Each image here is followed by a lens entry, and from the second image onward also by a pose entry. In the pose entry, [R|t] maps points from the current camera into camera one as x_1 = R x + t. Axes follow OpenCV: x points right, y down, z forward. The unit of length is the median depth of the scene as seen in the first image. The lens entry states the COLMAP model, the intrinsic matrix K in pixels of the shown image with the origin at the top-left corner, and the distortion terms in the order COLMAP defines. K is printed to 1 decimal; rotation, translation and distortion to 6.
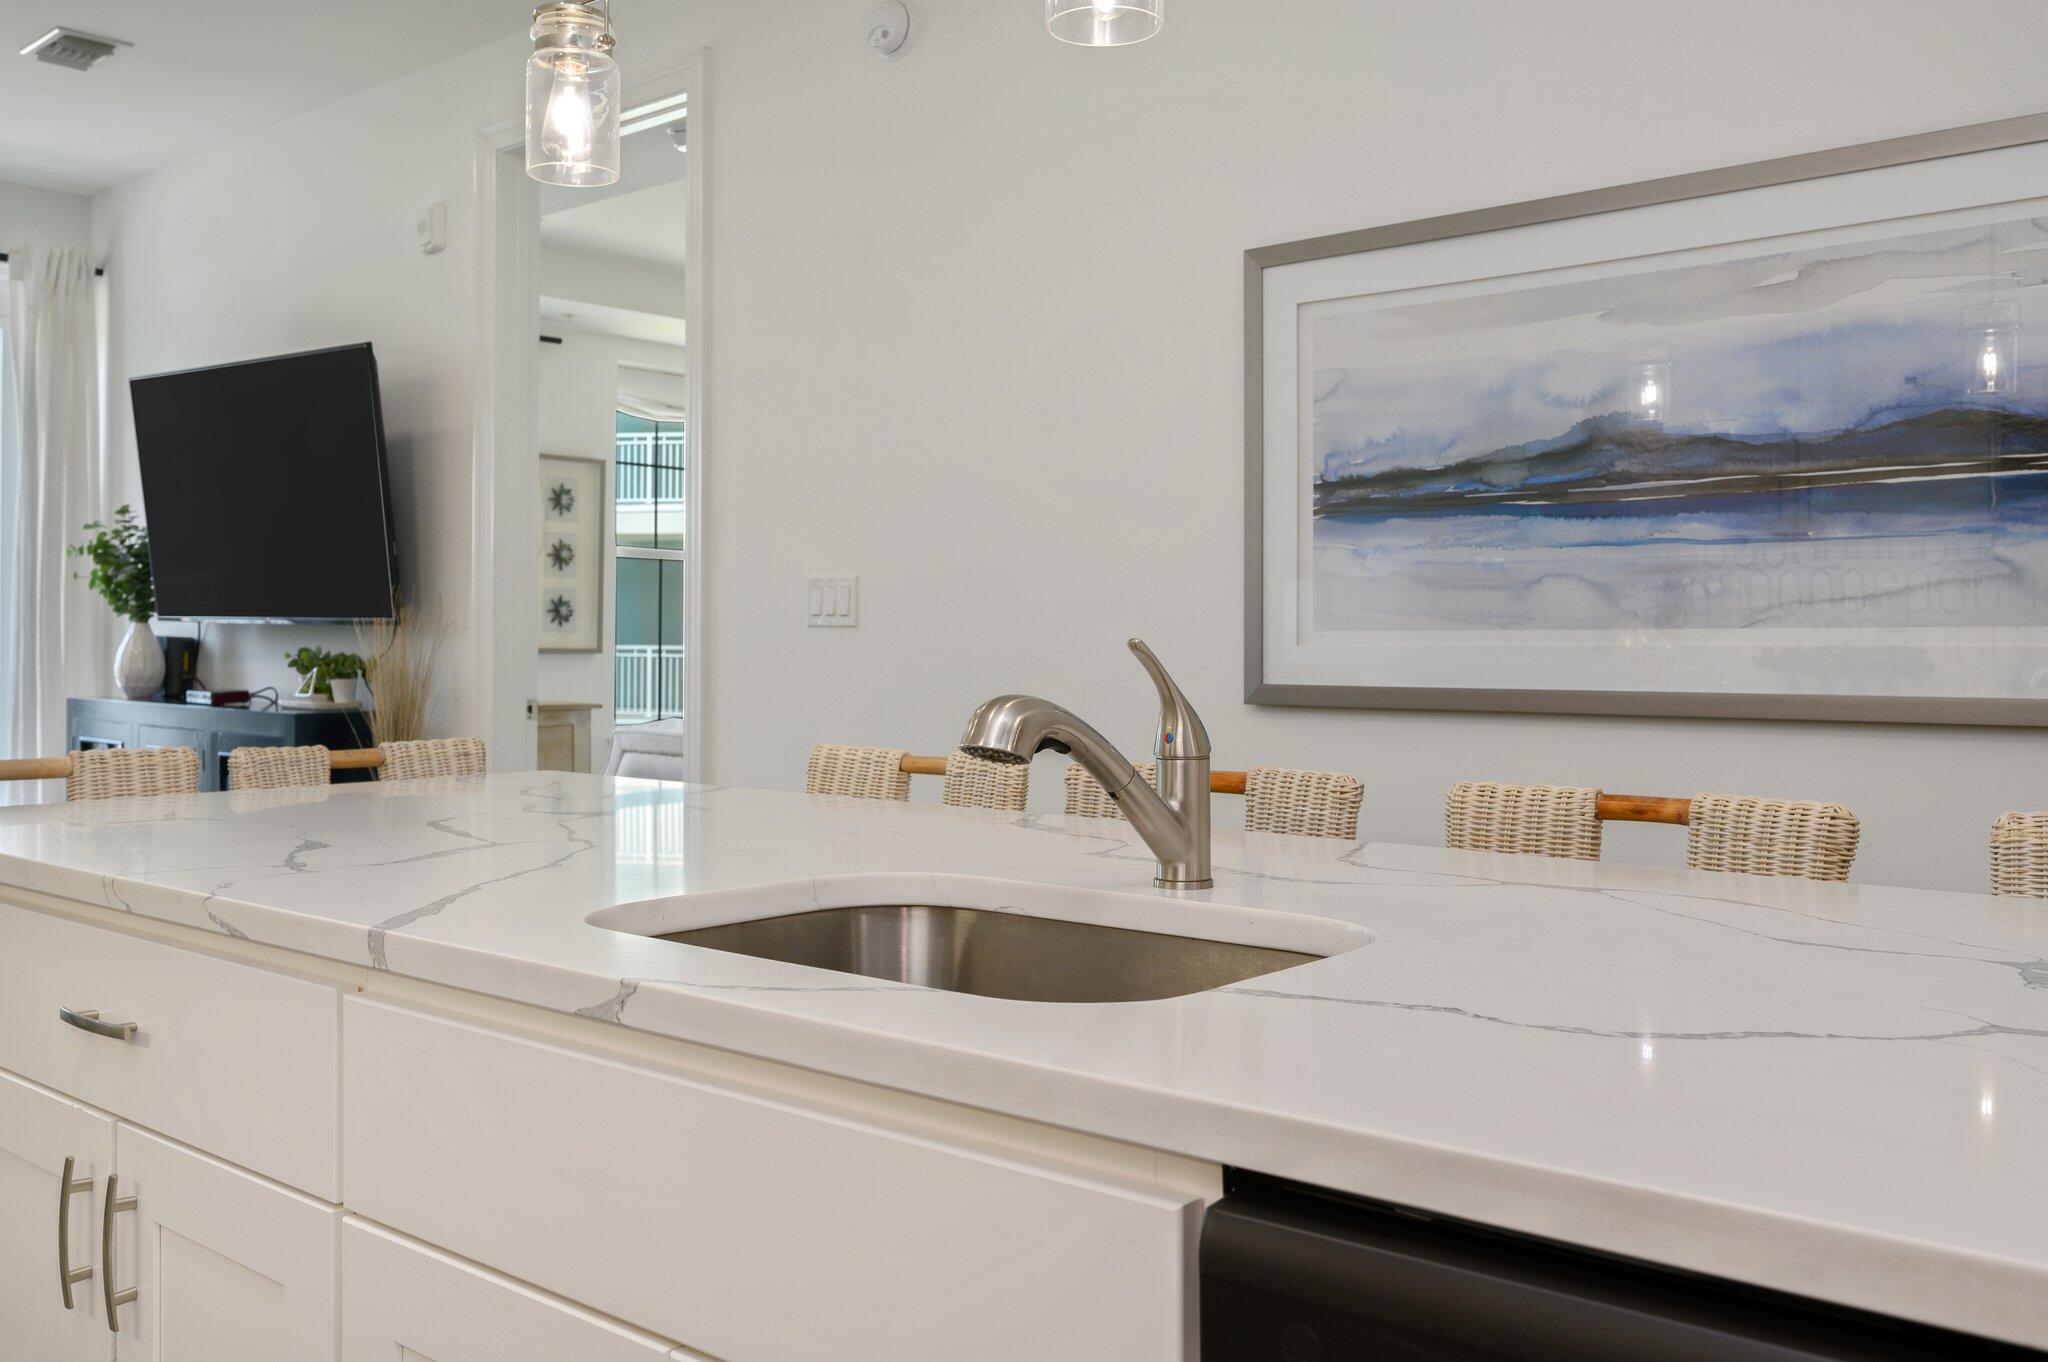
lens RADIAL K [[1777.5, 0, 1024.2], [0, 1777.5, 670.6], [0, 0, 1]] dist [0.000457, -0.001277]
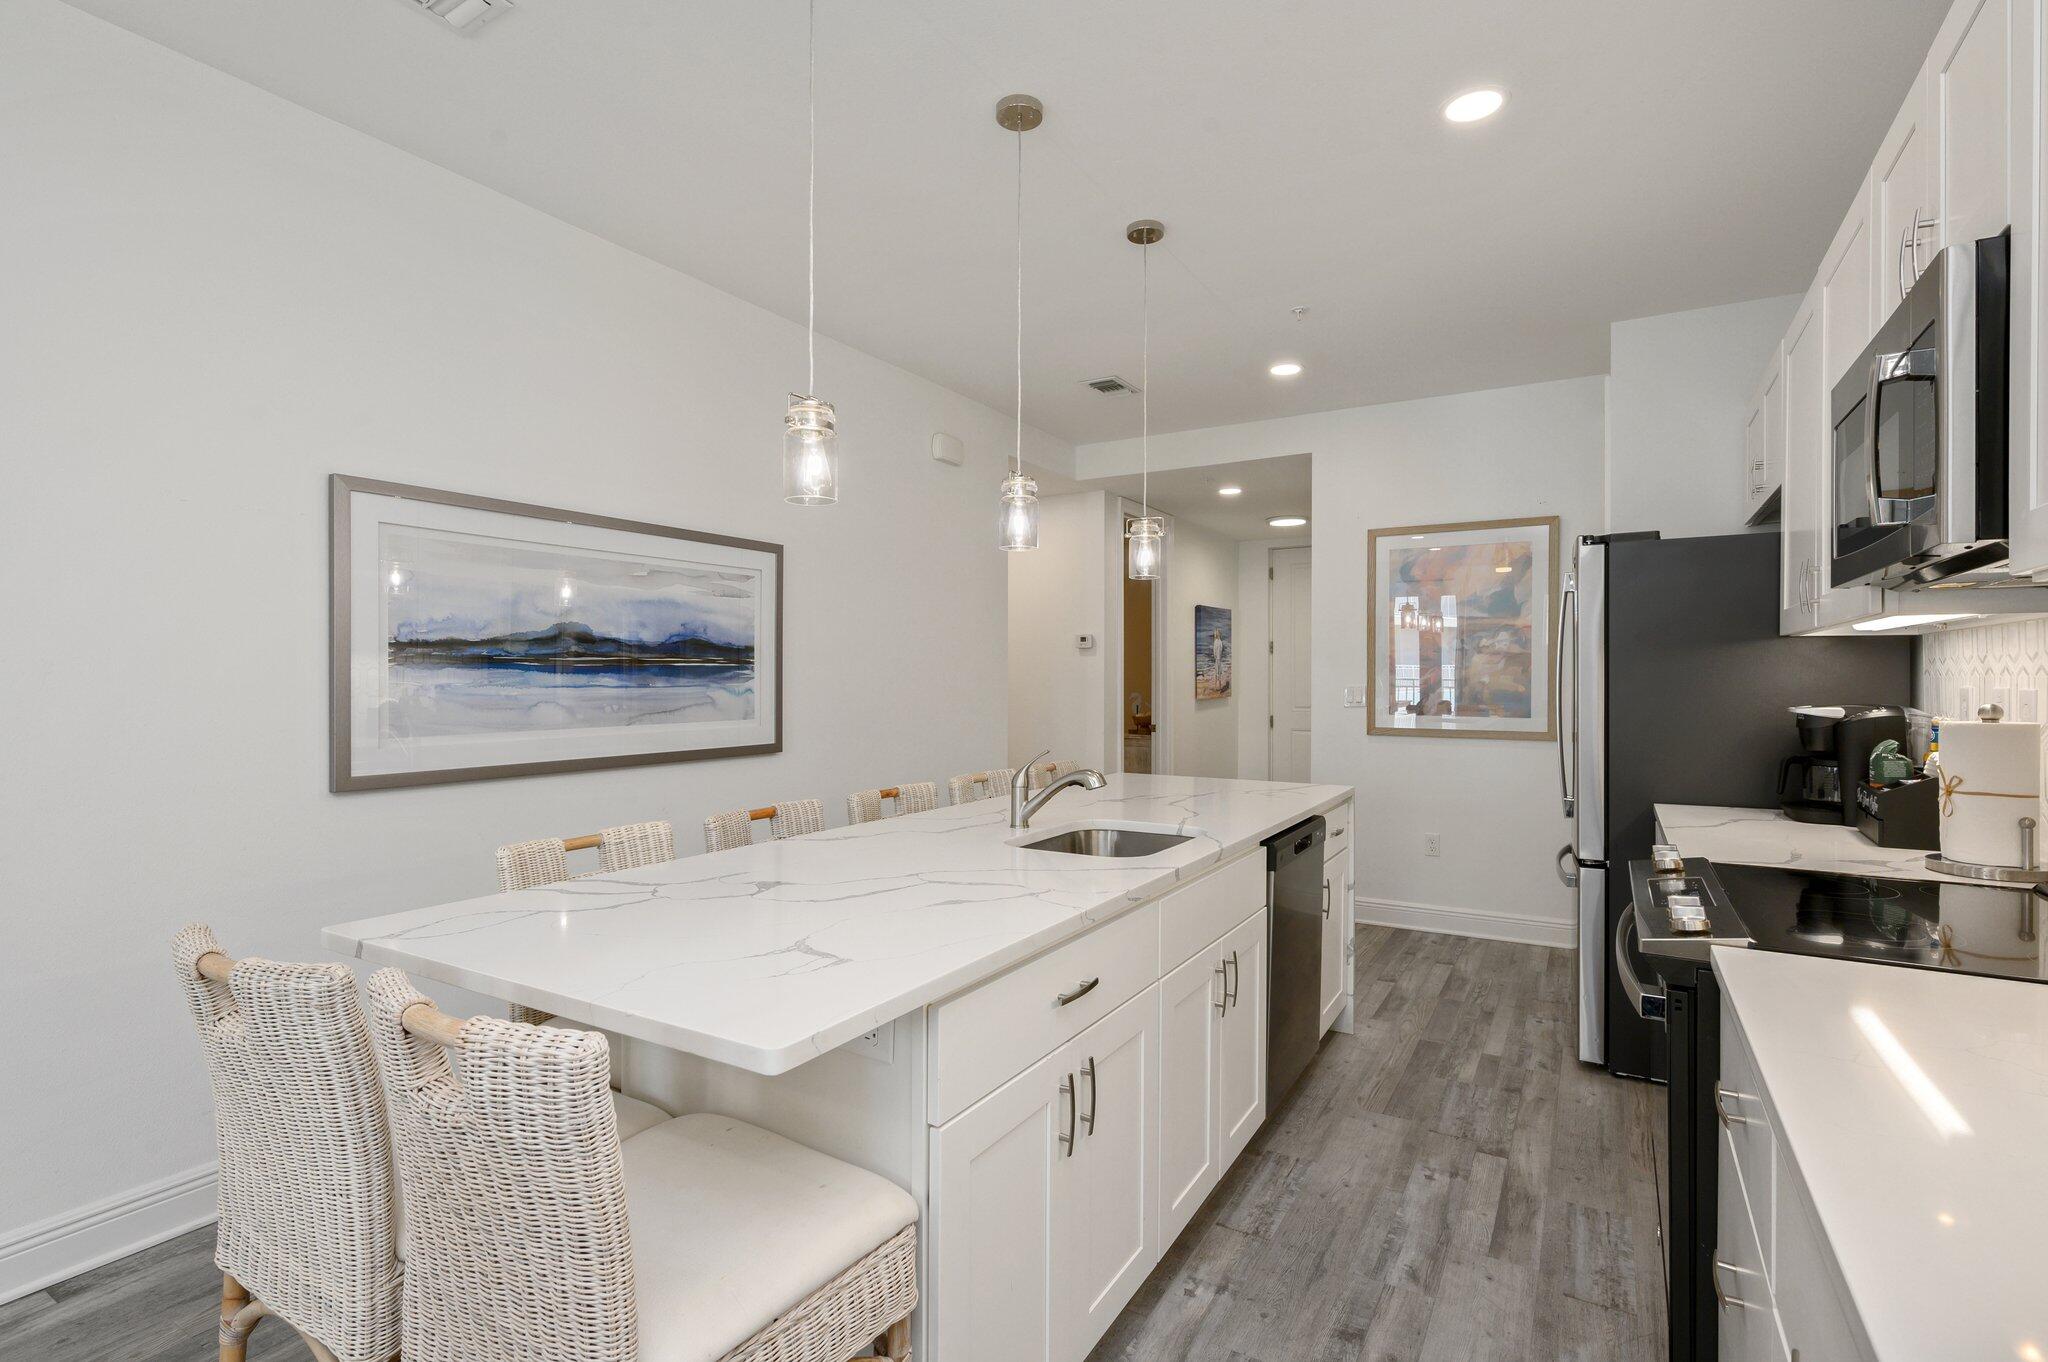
lens RADIAL K [[981.4, 0, 1028.0], [0, 981.4, 677.2], [0, 0, 1]] dist [0.000694, 0.000031]
pose [[-0.161166, -0.004502, 0.986917, -0.831818], [0.010429, 0.999926, 0.006264, -0.081197], [-0.986872, 0.011302, -0.161107, 0.647740]]
